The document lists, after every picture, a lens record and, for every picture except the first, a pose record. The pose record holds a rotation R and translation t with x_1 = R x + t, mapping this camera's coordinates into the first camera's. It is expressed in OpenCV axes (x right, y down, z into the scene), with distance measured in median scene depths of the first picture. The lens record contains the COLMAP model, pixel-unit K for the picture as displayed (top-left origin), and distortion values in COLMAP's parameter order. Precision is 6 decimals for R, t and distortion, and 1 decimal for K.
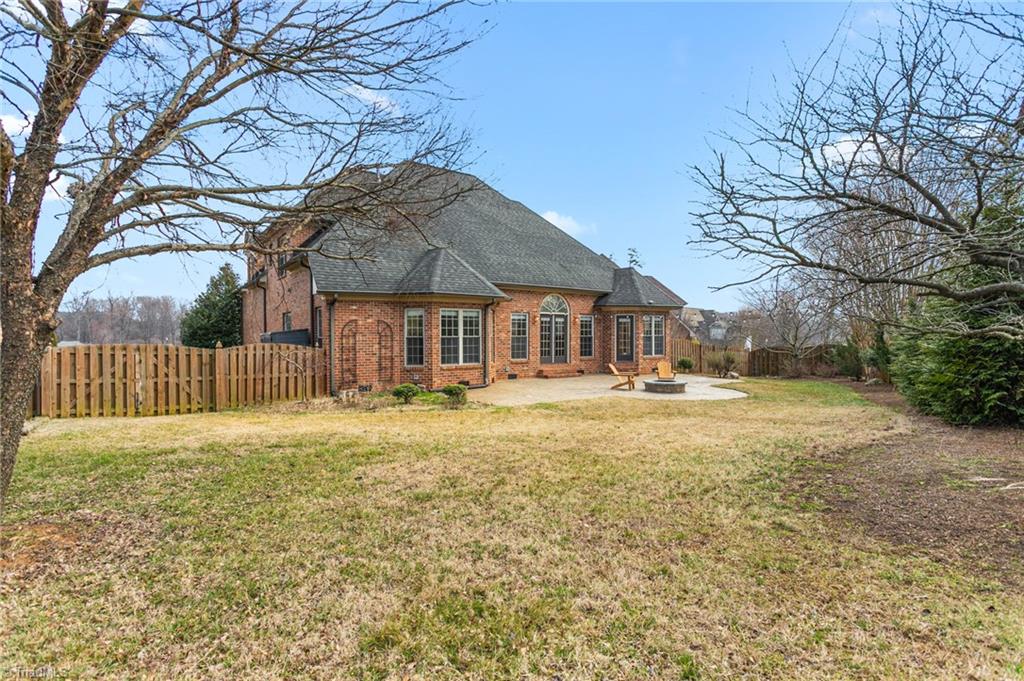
lens RADIAL K [[491.8, 0, 512.0], [0, 491.8, 341.6], [0, 0, 1]] dist [-0.002454, -0.000122]
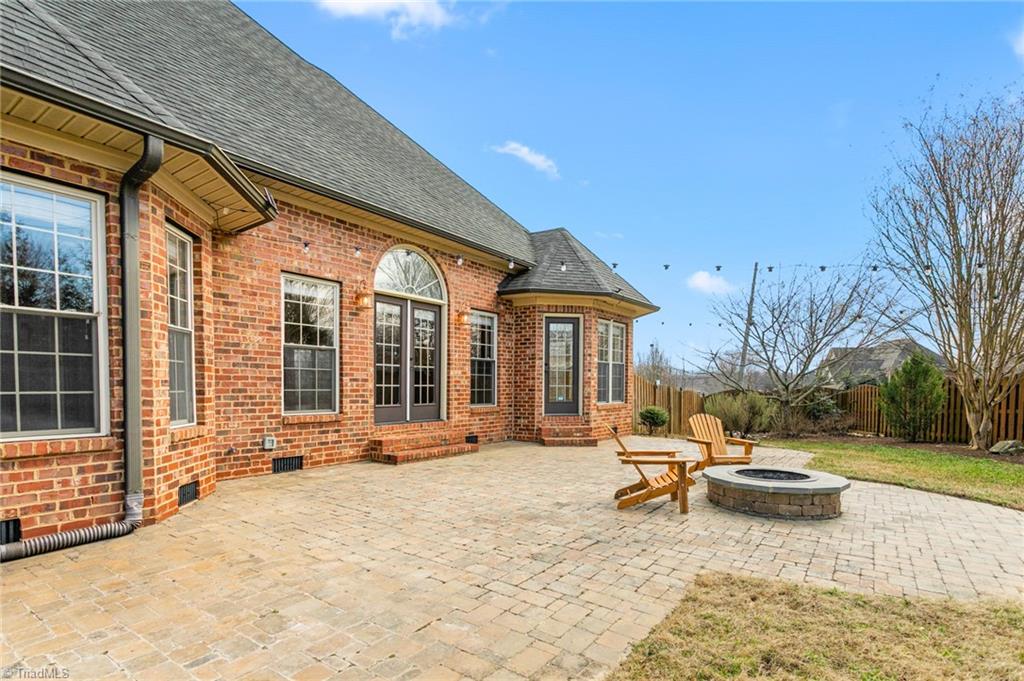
lens RADIAL K [[491.8, 0, 524.0], [0, 491.8, 406.9], [0, 0, 1]] dist [-0.002454, -0.000122]
pose [[0.941553, -0.004977, 0.336827, 0.036836], [-0.004495, 0.999616, 0.027336, 0.020422], [-0.336834, -0.027252, 0.941170, 0.579807]]
